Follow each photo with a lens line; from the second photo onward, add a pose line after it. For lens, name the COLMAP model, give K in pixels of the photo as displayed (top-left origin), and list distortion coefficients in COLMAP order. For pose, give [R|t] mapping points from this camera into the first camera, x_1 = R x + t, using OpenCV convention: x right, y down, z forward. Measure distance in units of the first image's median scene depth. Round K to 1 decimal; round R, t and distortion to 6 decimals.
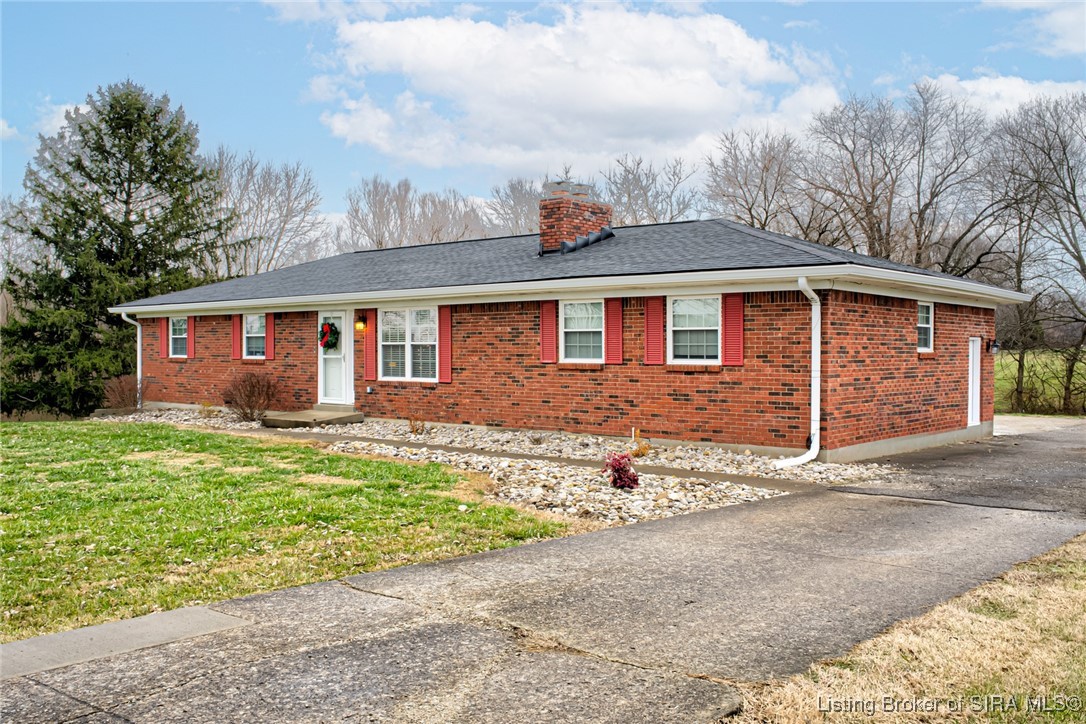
lens RADIAL K [[971.5, 0, 542.2], [0, 971.5, 363.4], [0, 0, 1]] dist [-0.021961, 0.061562]
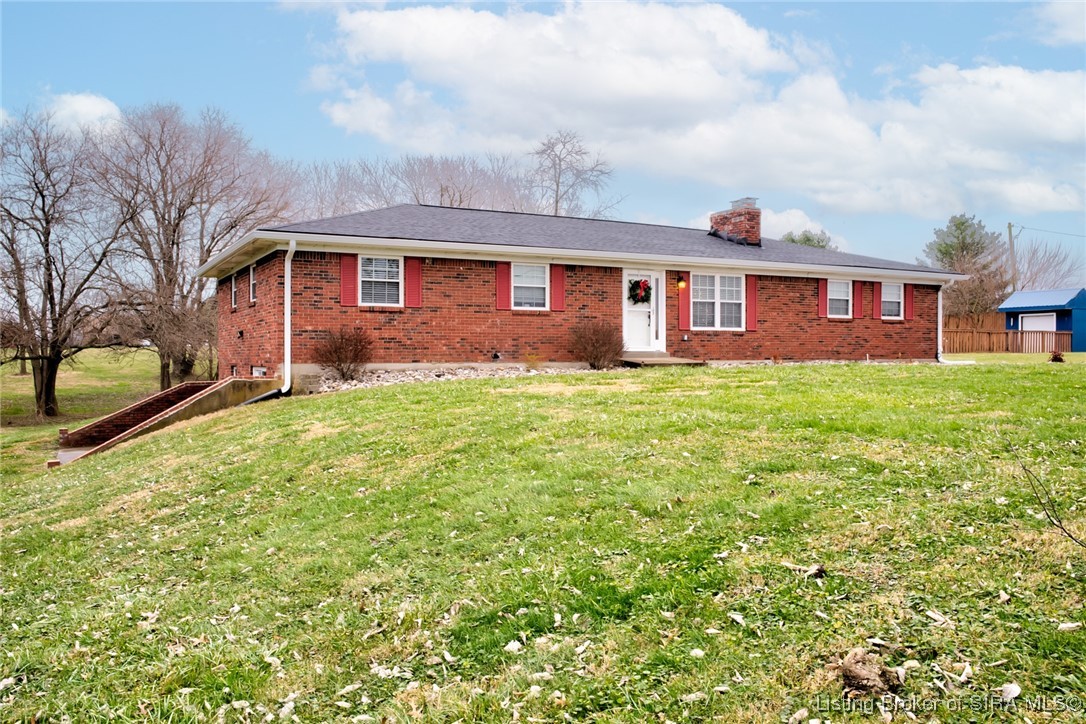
lens RADIAL K [[967.8, 0, 542.9], [0, 967.8, 361.5], [0, 0, 1]] dist [0.000527, 0.000739]
pose [[0.303414, -0.009625, 0.952810, -1.329707], [0.014958, 0.999874, 0.005337, 0.045730], [-0.952741, 0.012633, 0.303520, 0.766817]]
